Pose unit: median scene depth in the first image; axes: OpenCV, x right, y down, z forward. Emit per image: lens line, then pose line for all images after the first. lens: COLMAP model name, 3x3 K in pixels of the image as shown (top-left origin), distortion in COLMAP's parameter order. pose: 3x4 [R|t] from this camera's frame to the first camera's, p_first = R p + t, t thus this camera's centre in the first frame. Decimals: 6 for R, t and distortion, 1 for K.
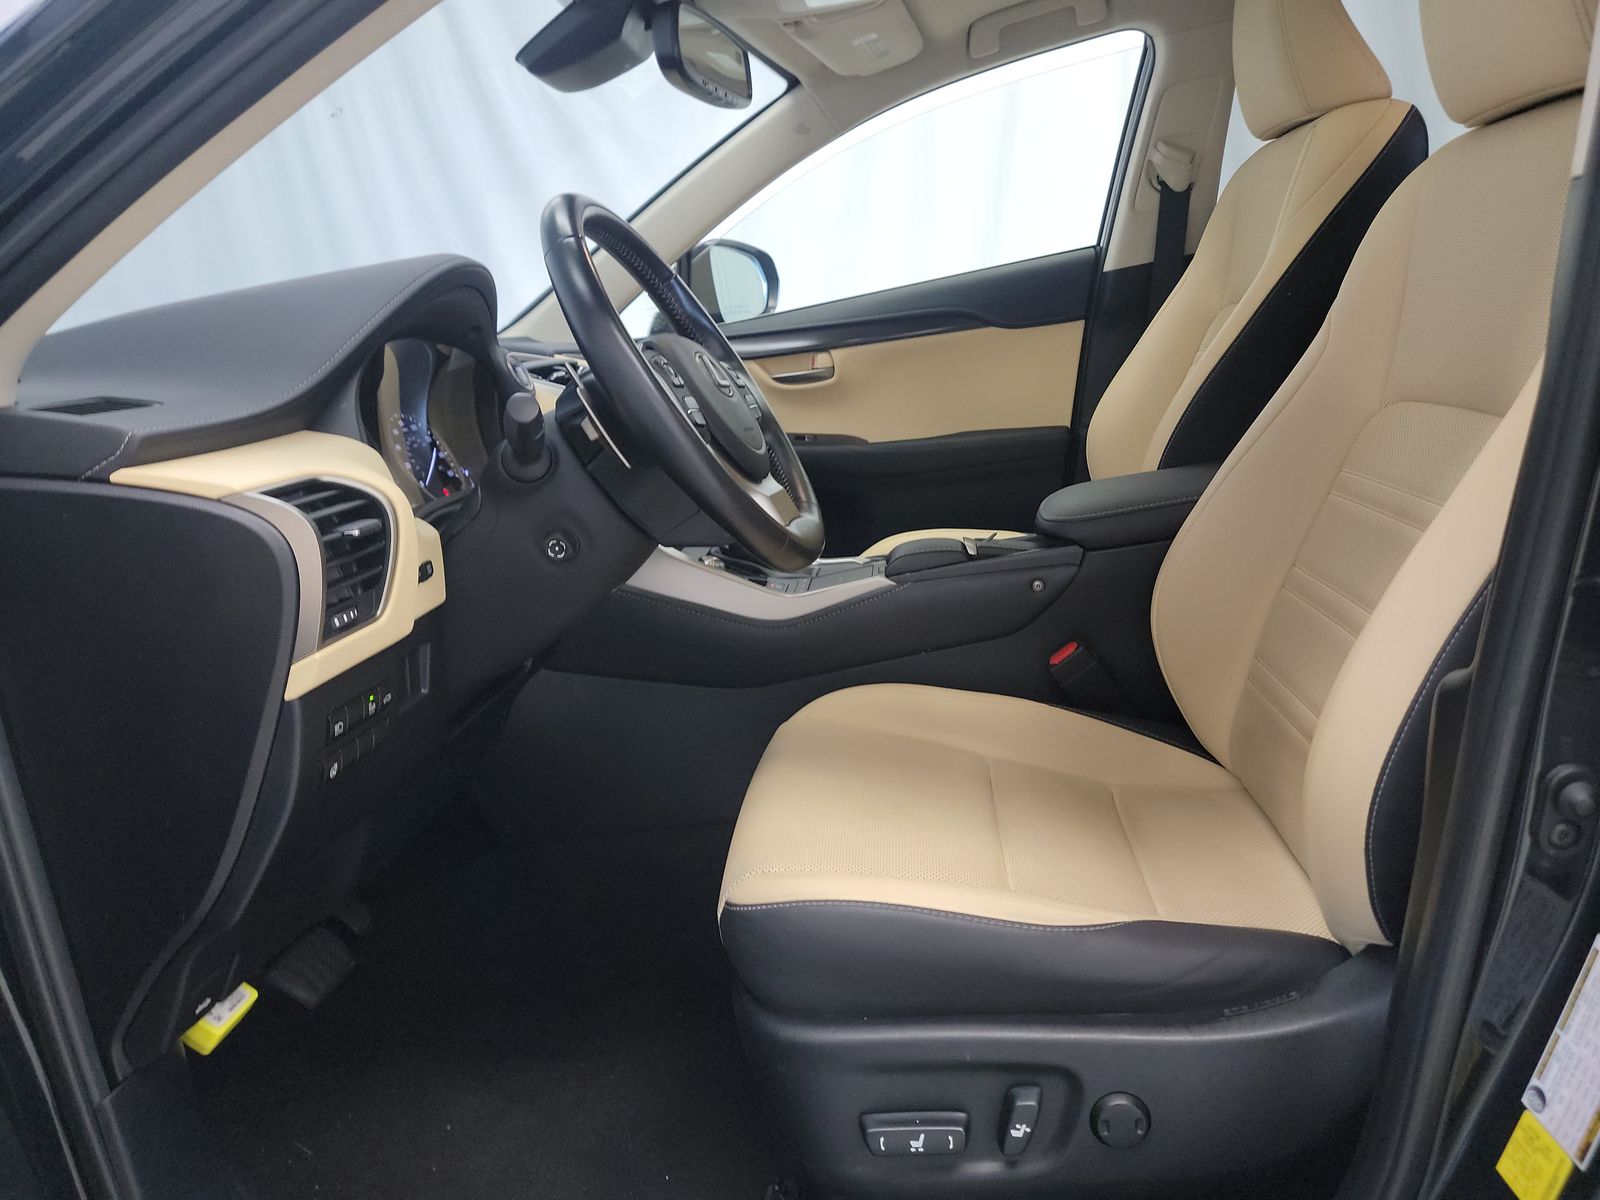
lens RADIAL K [[1119.4, 0, 807.3], [0, 1119.4, 601.5], [0, 0, 1]] dist [0.030364, -0.014299]
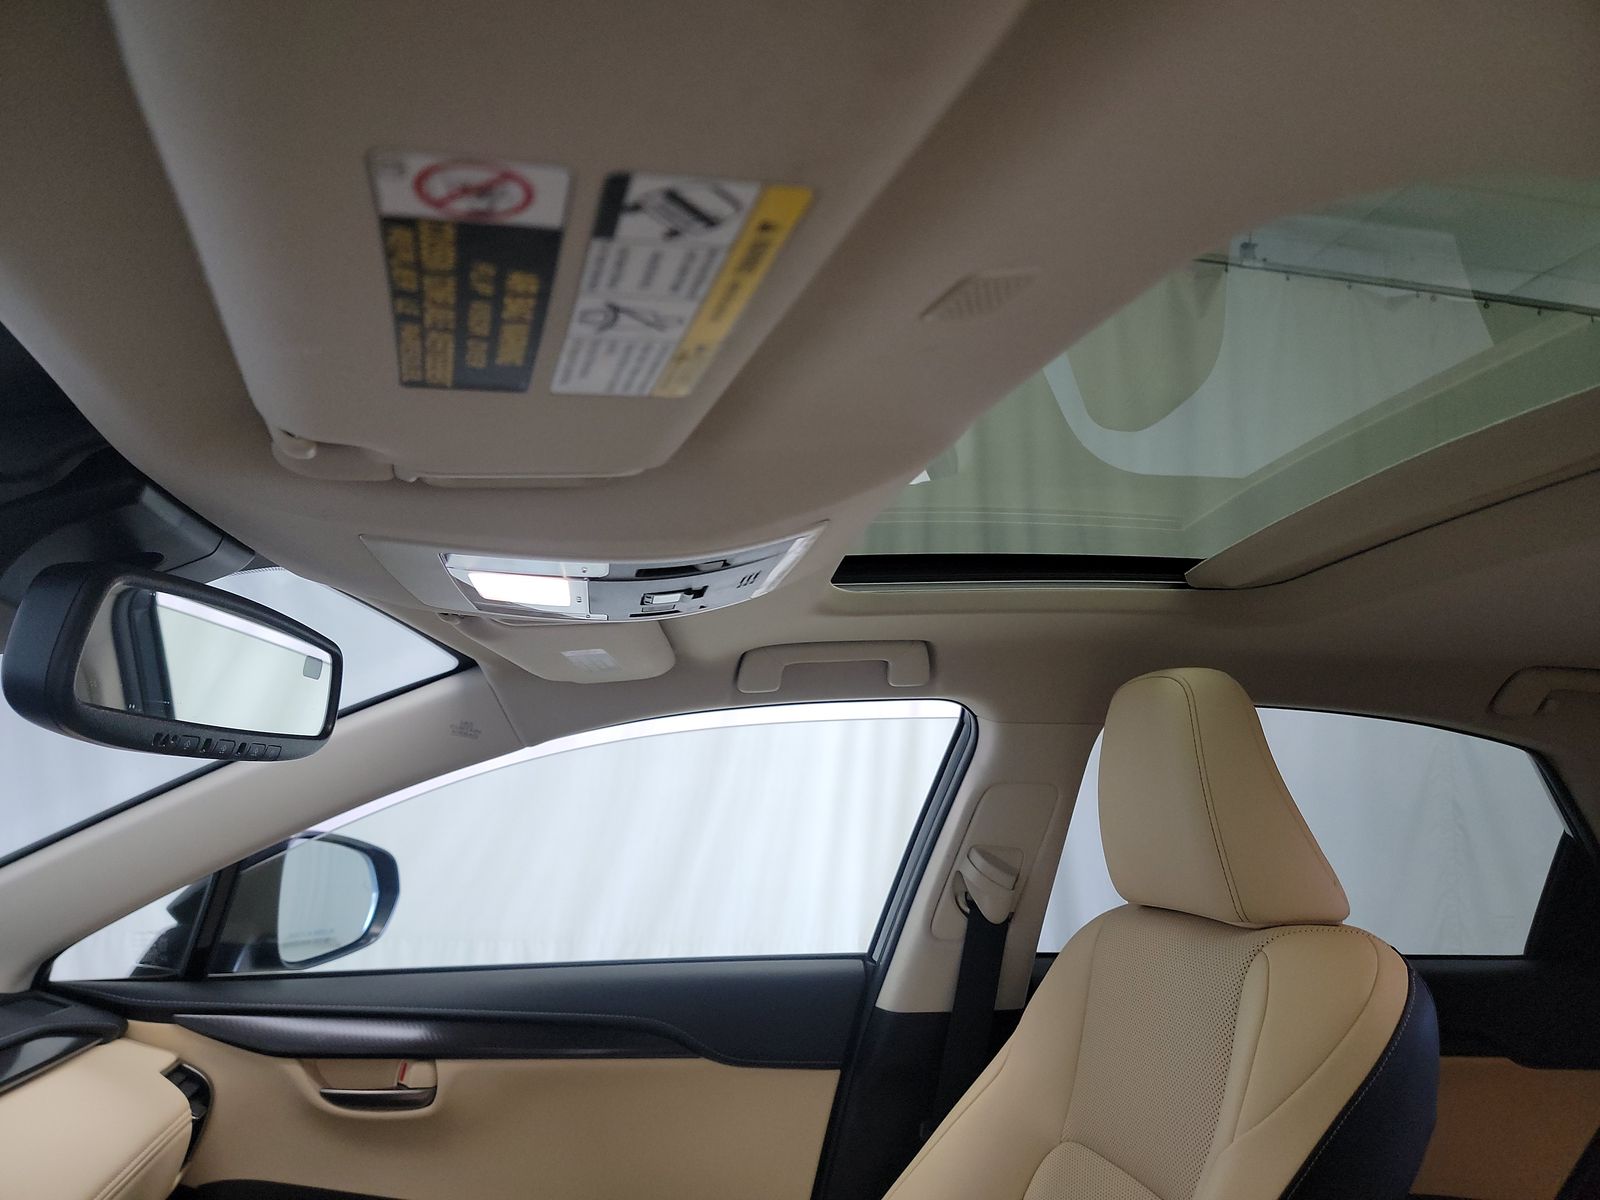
lens RADIAL K [[1119.4, 0, 809.2], [0, 1119.4, 601.0], [0, 0, 1]] dist [0.030364, -0.014299]
pose [[0.947643, 0.229268, 0.222283, 0.021244], [-0.115989, 0.895669, -0.429329, -0.230101], [-0.297523, 0.381068, 0.875367, 0.349206]]
